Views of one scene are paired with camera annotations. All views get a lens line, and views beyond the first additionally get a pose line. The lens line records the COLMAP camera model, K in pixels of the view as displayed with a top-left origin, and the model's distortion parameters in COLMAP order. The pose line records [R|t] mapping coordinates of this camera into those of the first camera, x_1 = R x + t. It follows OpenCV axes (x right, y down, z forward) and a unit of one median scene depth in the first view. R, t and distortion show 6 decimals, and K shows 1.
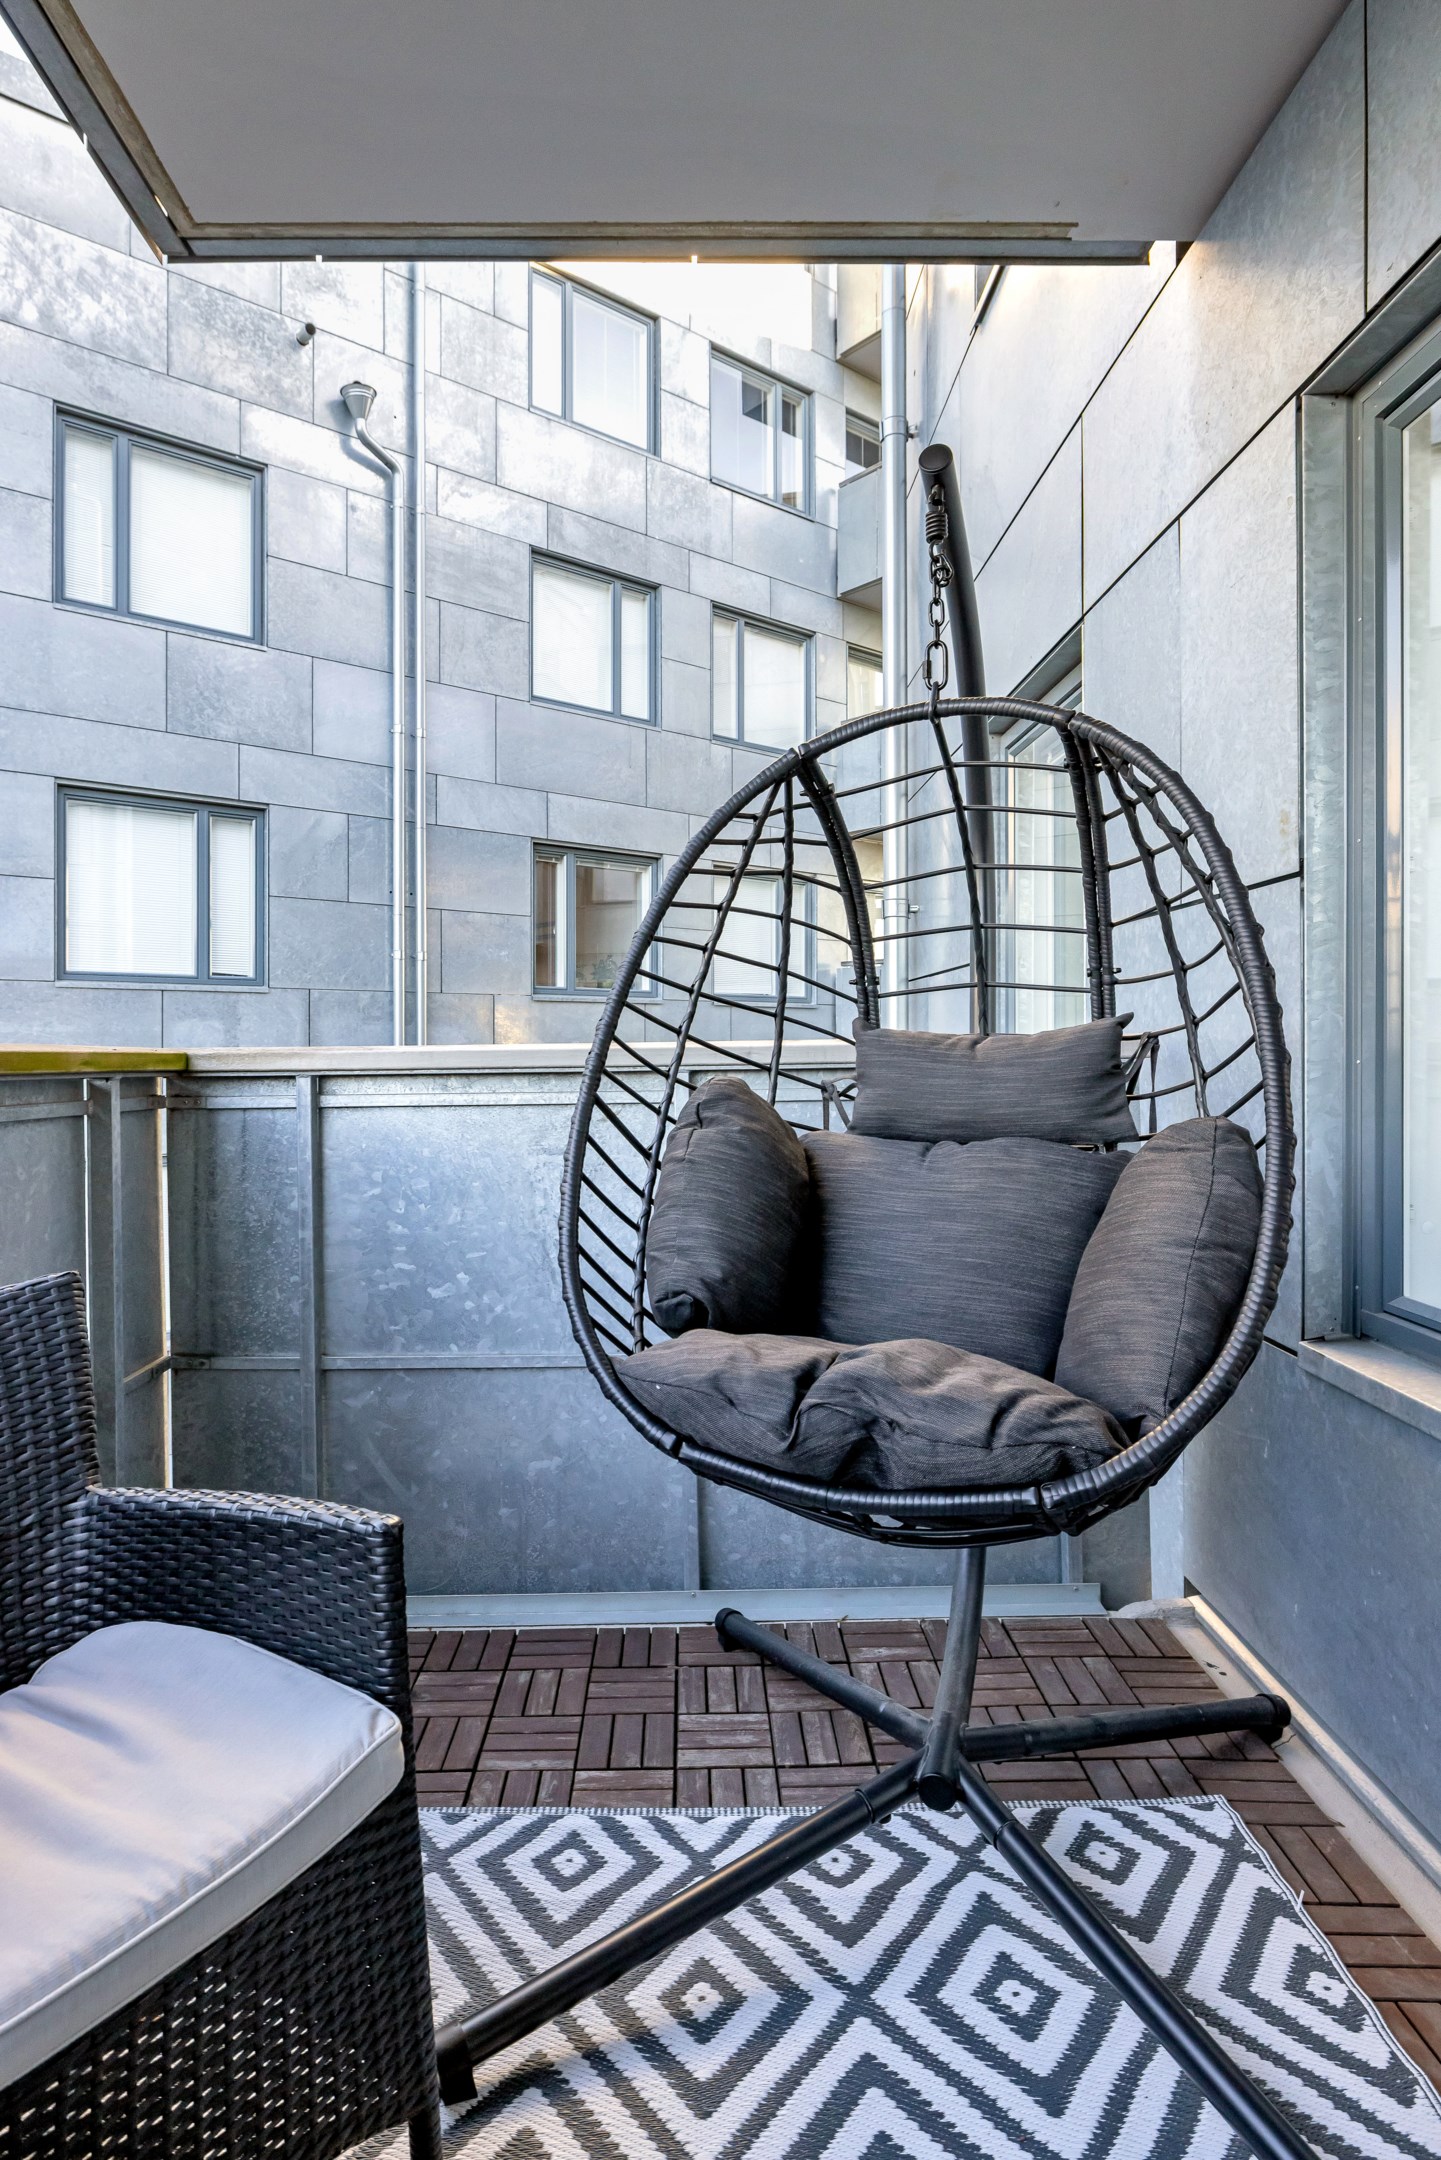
lens RADIAL K [[1229.5, 0, 720.5], [0, 1229.5, 1080.0], [0, 0, 1]] dist [-0.002607, -0.002520]
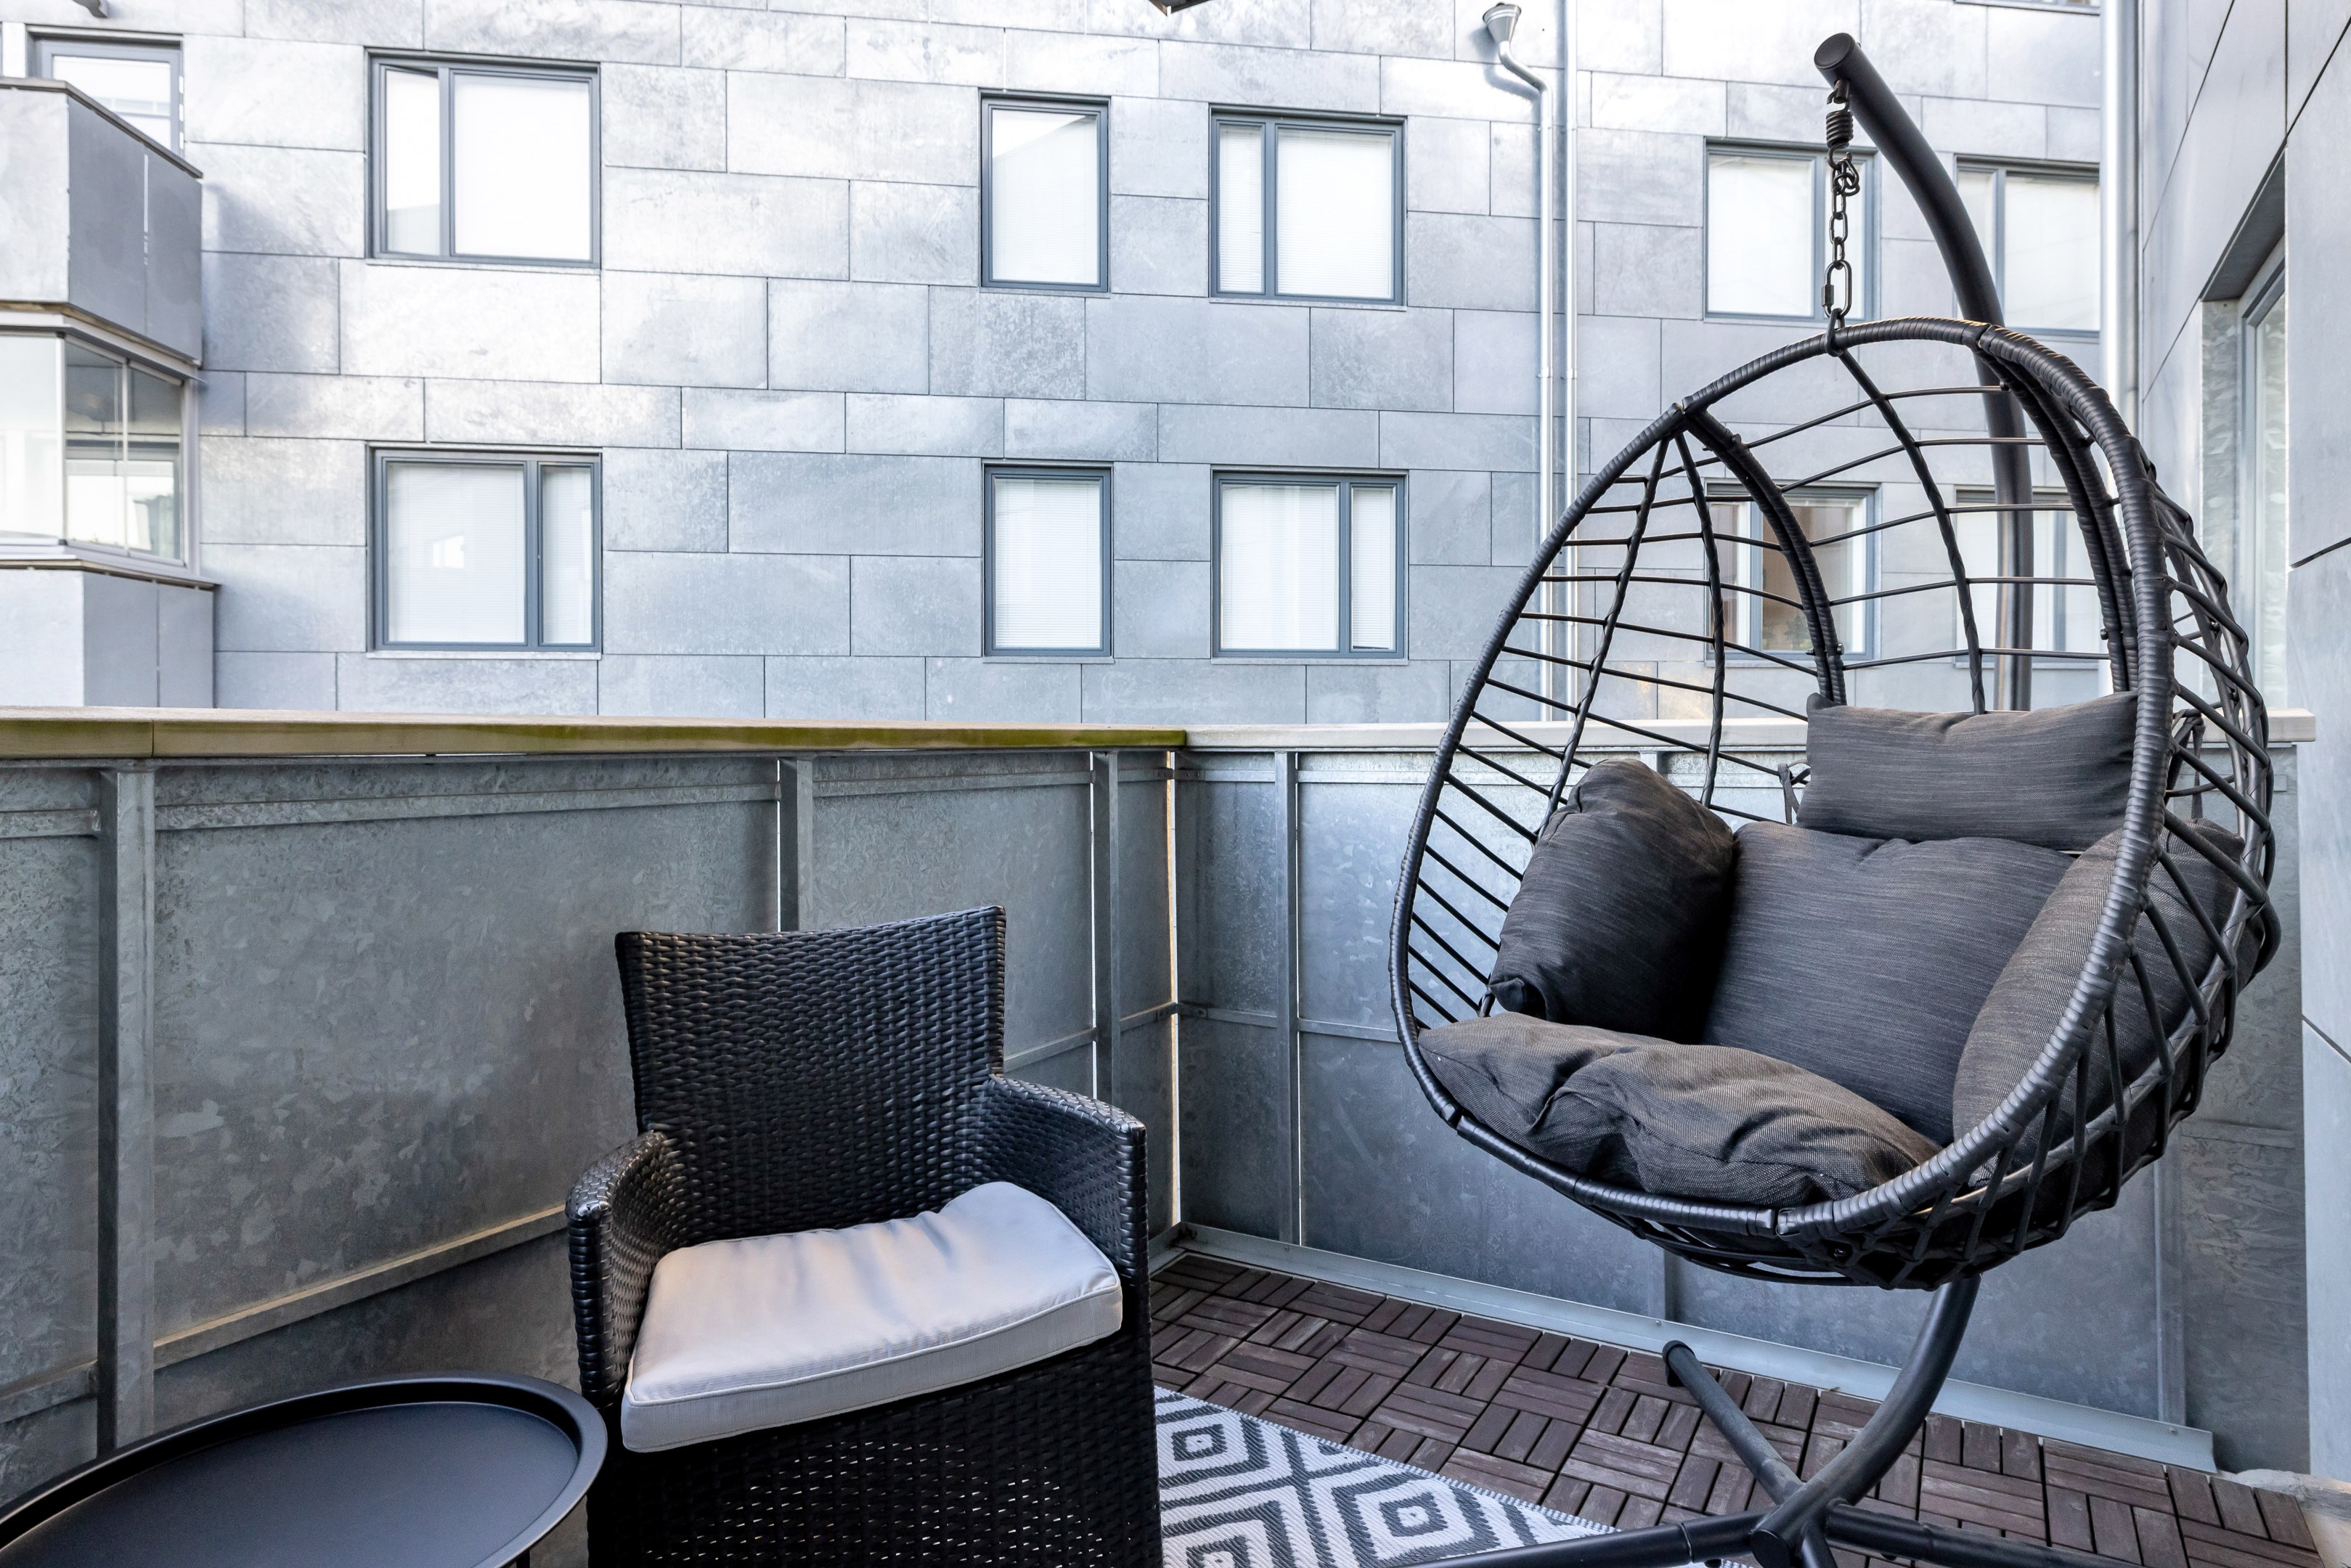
lens RADIAL K [[1360.5, 0, 1176.0], [0, 1360.5, 790.5], [0, 0, 1]] dist [-0.004223, 0.000917]
pose [[0.851563, 0.027517, -0.523530, 0.200006], [-0.014541, 0.999477, 0.028881, -0.002772], [0.524051, -0.016981, 0.851518, -0.047570]]
